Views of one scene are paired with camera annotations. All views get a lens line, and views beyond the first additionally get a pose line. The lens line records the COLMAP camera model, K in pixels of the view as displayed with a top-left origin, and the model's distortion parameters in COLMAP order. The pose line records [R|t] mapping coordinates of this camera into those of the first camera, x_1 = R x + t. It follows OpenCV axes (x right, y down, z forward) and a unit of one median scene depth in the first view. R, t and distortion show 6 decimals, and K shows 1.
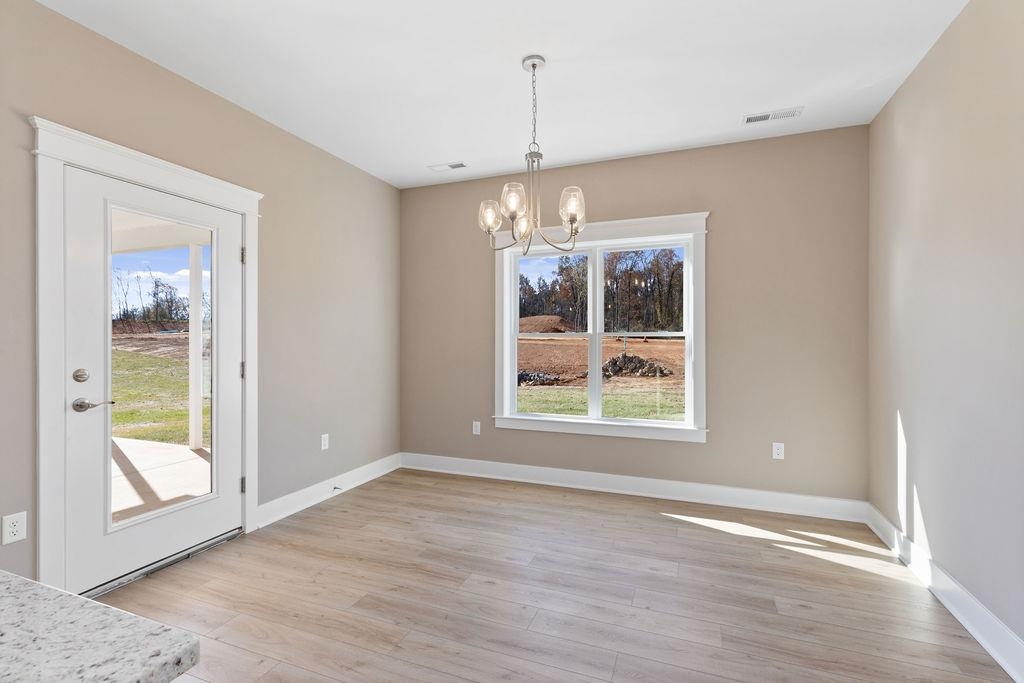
lens RADIAL K [[454.7, 0, 512.0], [0, 454.7, 341.5], [0, 0, 1]] dist [0.003038, 0.000173]
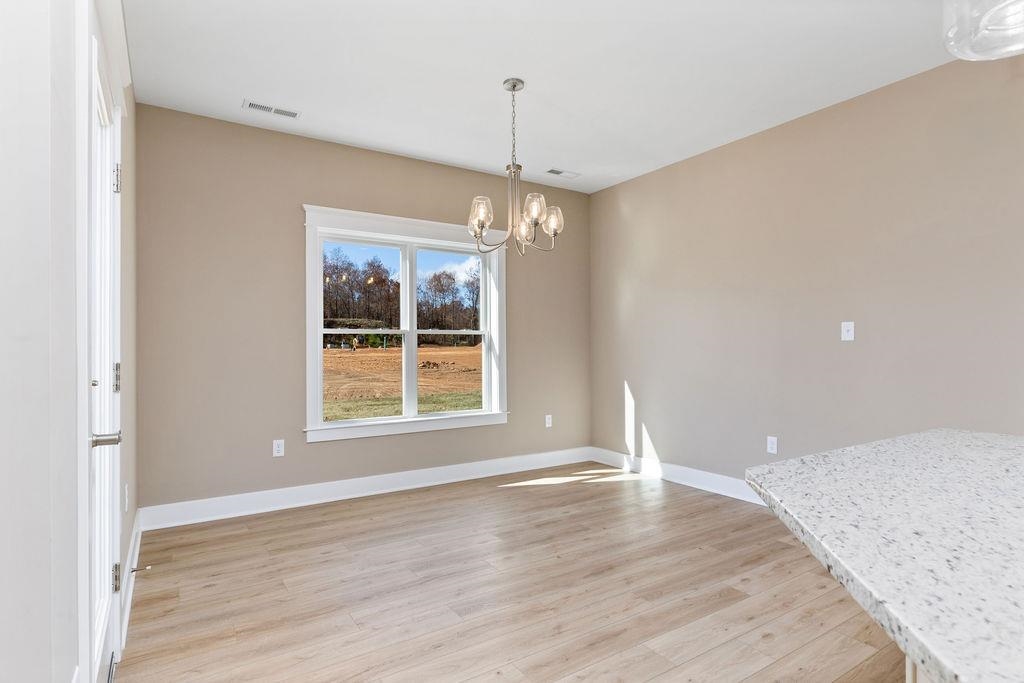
lens RADIAL K [[526.7, 0, 503.1], [0, 526.7, 338.9], [0, 0, 1]] dist [0.001057, -0.000221]
pose [[0.594445, 0.012004, 0.804047, -0.762862], [0.006857, 0.999777, -0.019995, 0.031761], [-0.804107, 0.017400, 0.594230, 0.196270]]
